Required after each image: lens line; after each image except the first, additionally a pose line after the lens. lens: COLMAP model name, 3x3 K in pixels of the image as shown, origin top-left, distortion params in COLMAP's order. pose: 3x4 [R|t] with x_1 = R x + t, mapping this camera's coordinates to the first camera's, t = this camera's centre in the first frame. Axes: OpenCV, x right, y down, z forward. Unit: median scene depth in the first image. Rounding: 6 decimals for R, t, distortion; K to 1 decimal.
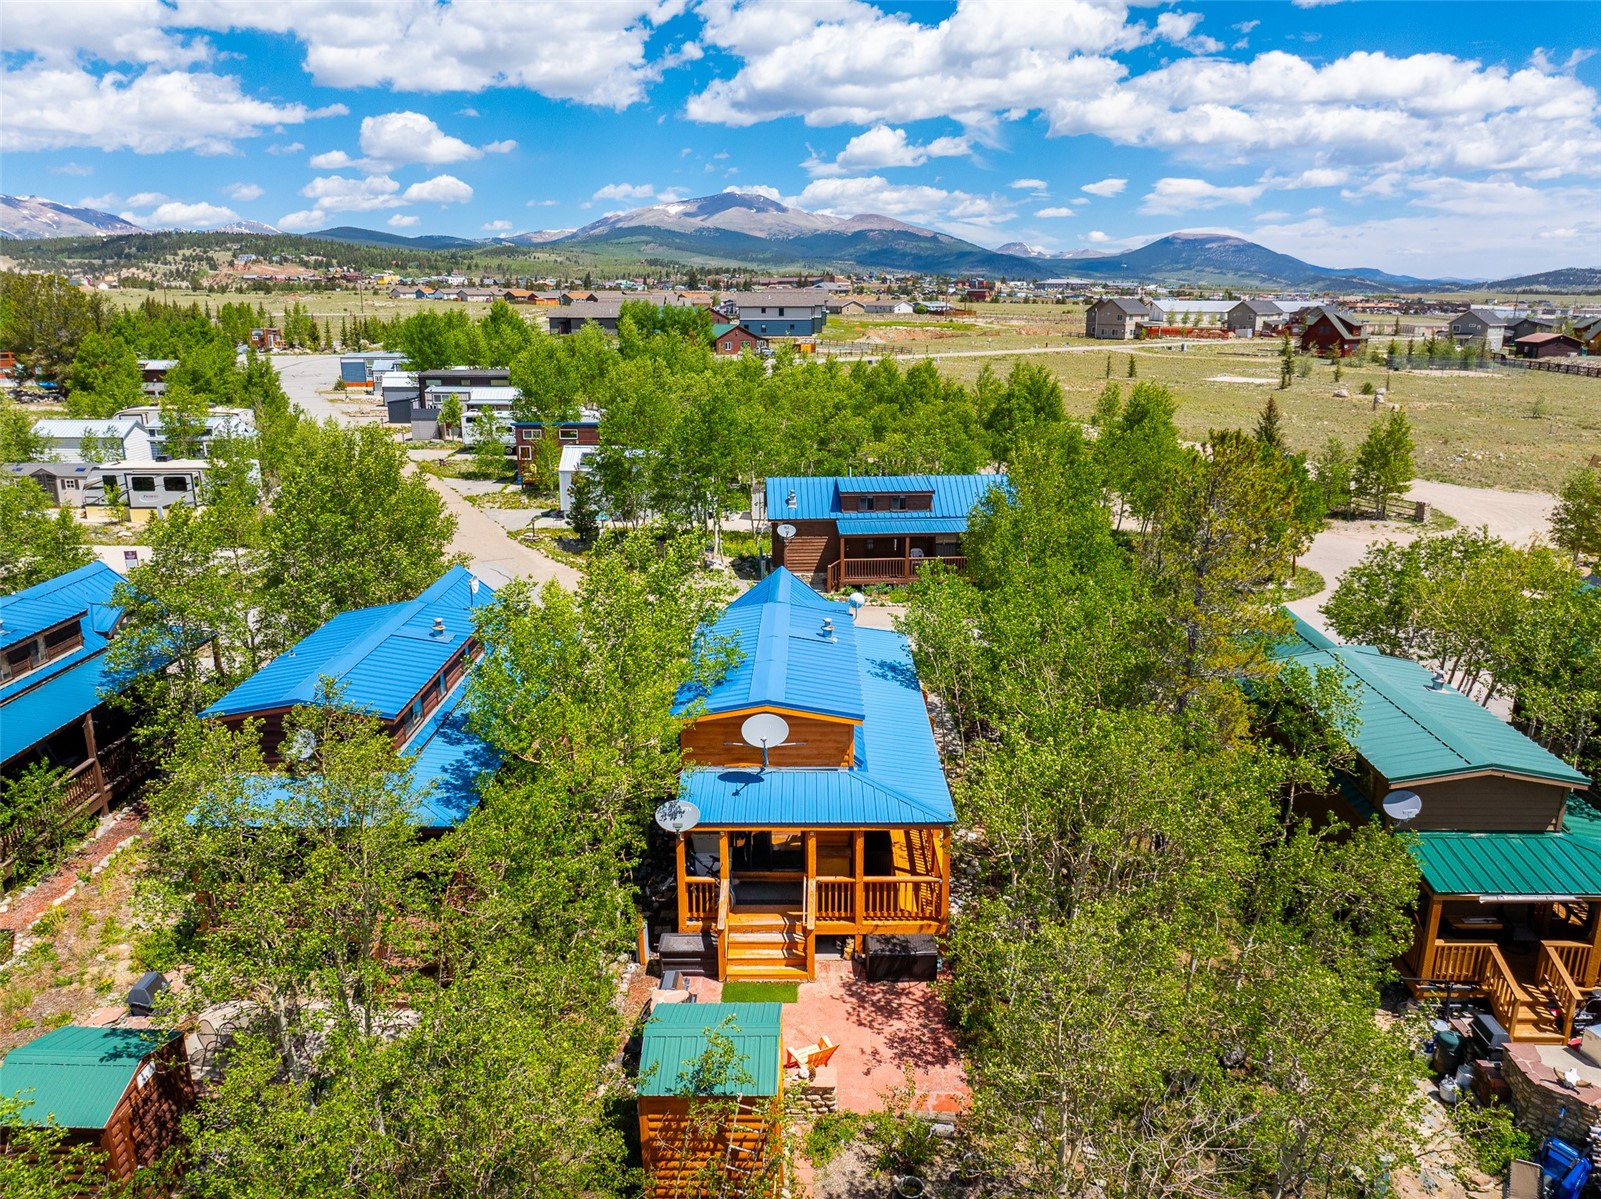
lens RADIAL K [[1136.3, 0, 800.5], [0, 1136.3, 599.5], [0, 0, 1]] dist [-0.034587, 0.000247]
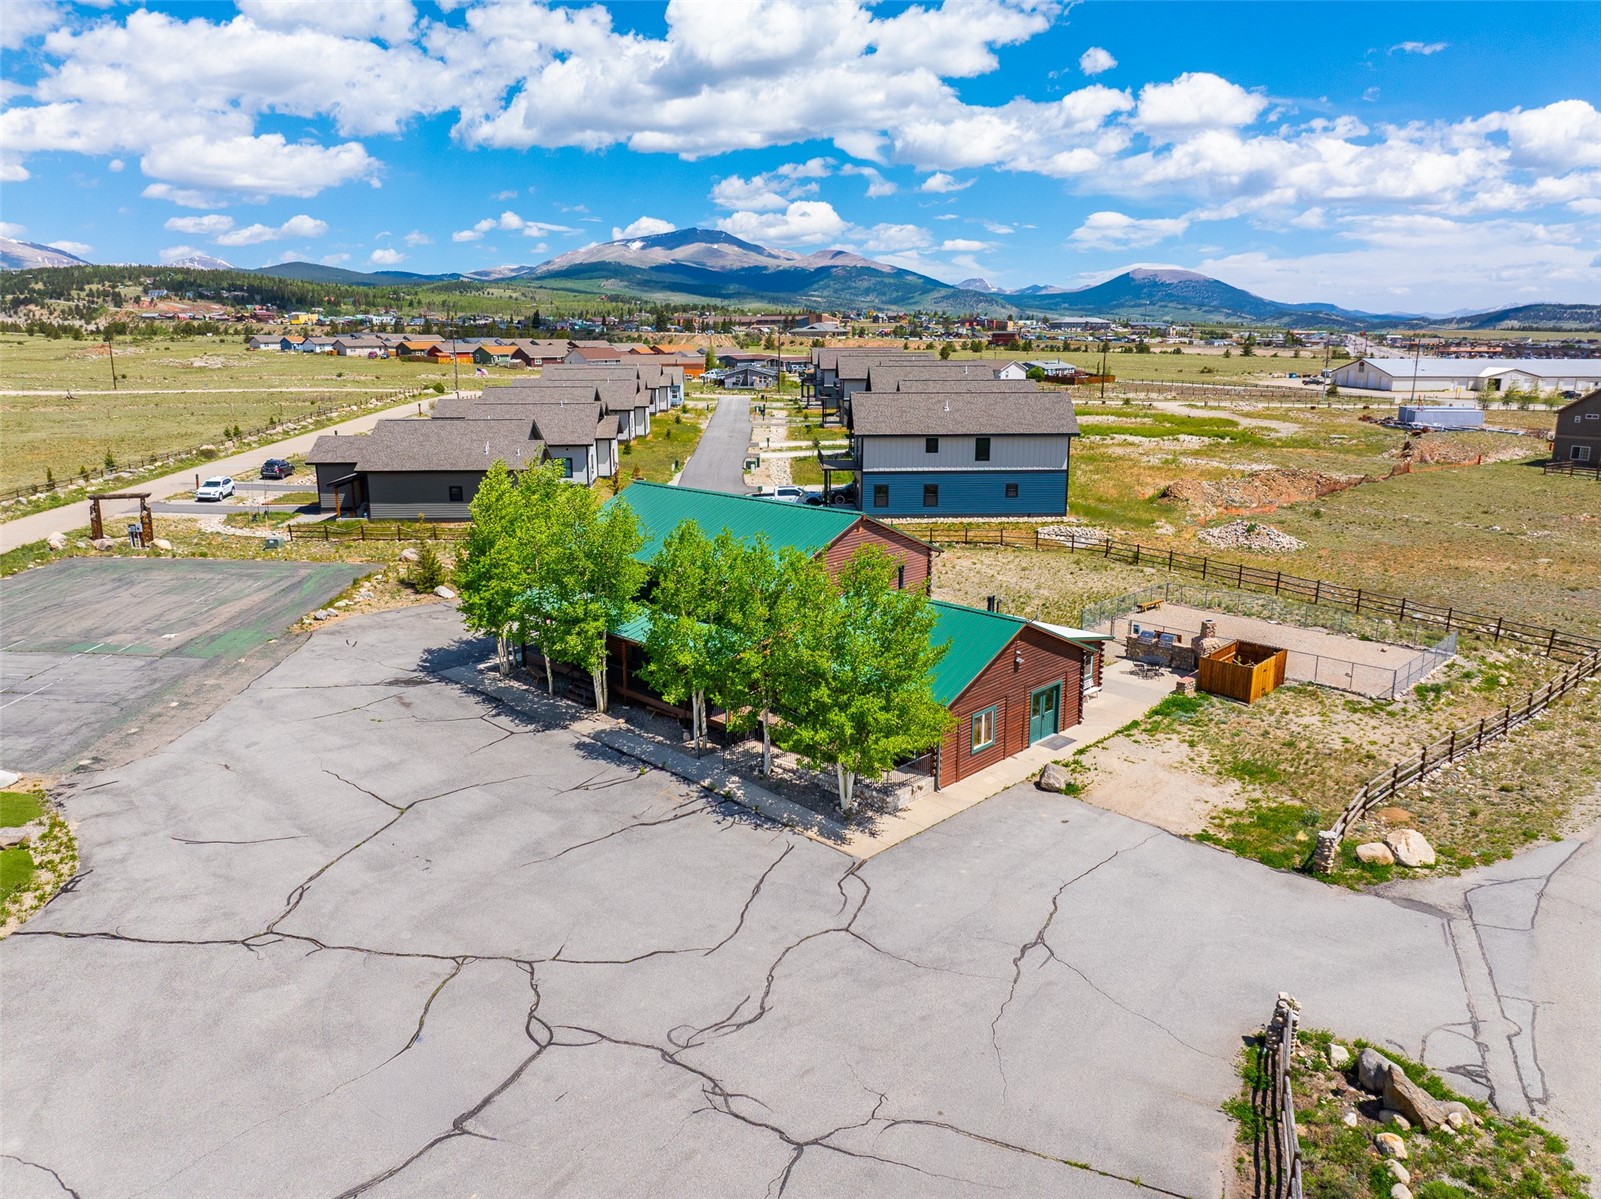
lens RADIAL K [[1132.1, 0, 800.5], [0, 1132.1, 599.5], [0, 0, 1]] dist [-0.038915, 0.011175]
pose [[0.999404, -0.008471, 0.033457, -0.038730], [0.009416, 0.999558, -0.028188, -0.090739], [-0.033204, 0.028486, 0.999043, 0.300539]]
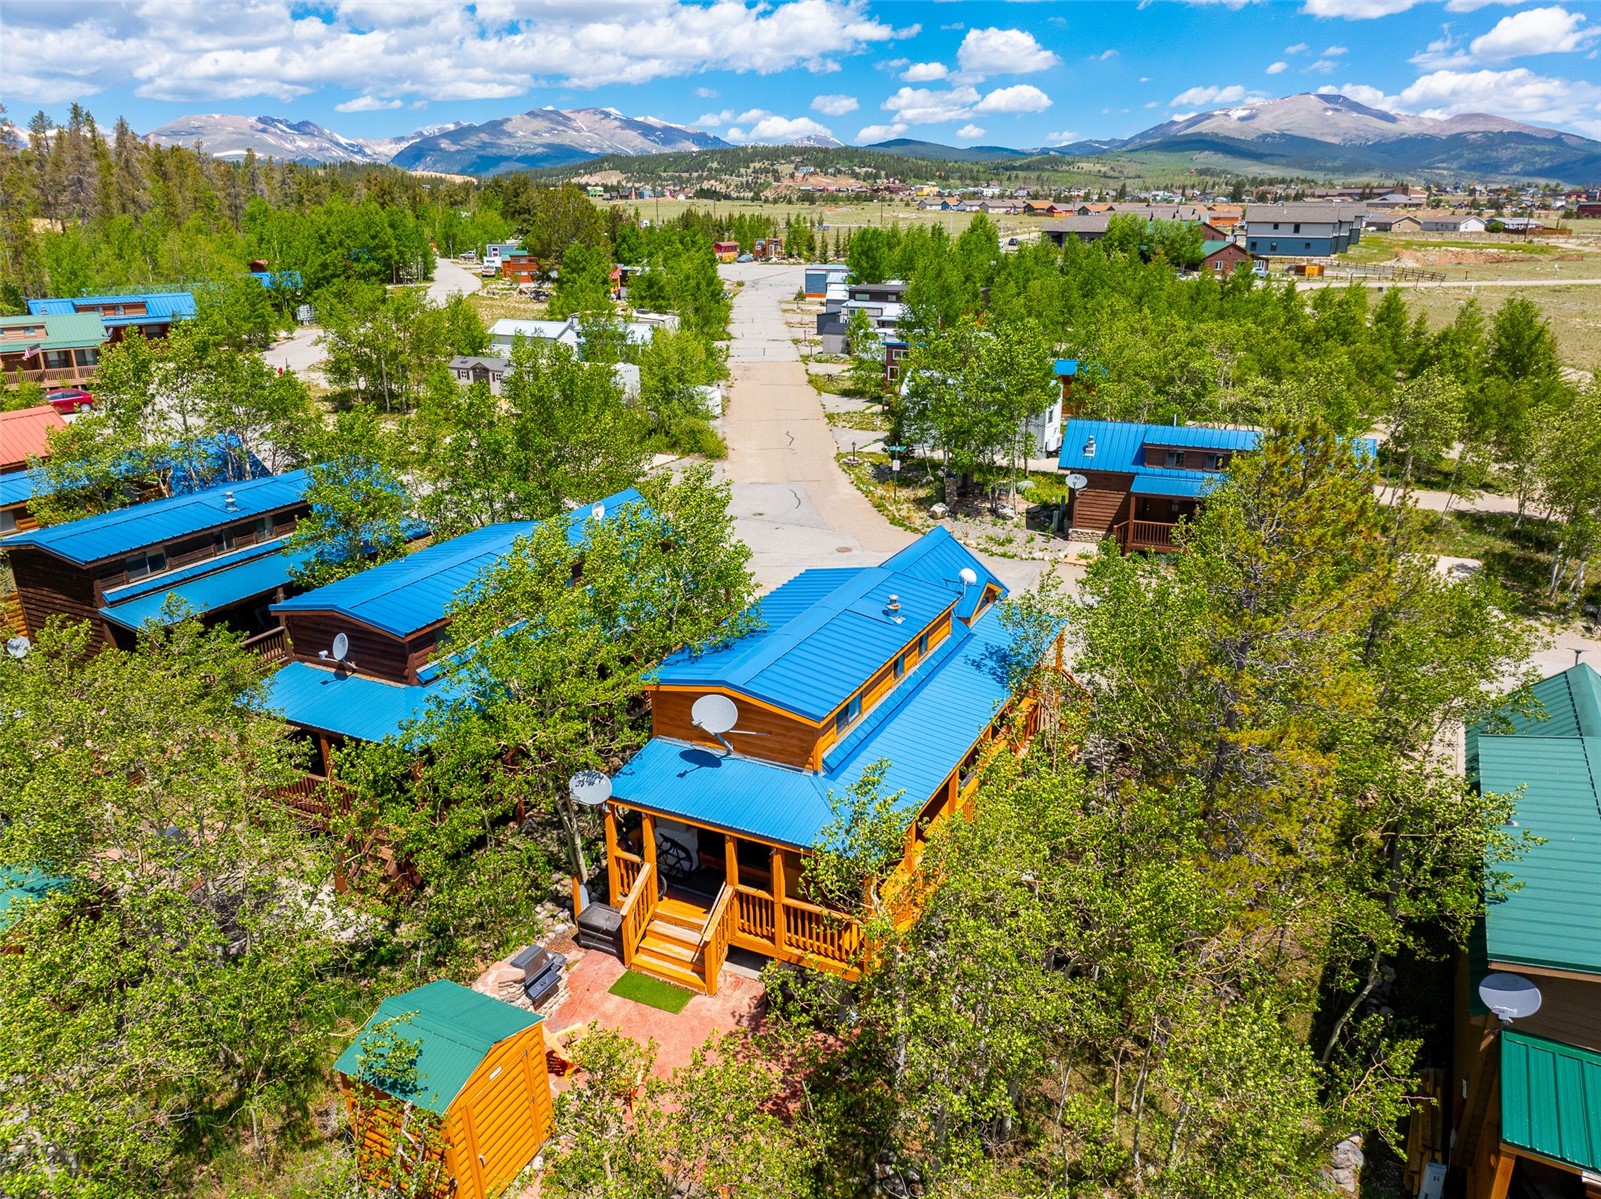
lens RADIAL K [[1132.1, 0, 800.5], [0, 1132.1, 599.5], [0, 0, 1]] dist [-0.038915, 0.011175]
pose [[0.899727, 0.139701, -0.413492, 0.016919], [-0.109082, 0.989300, 0.096888, -0.002995], [0.422603, -0.042068, 0.905338, 0.009469]]
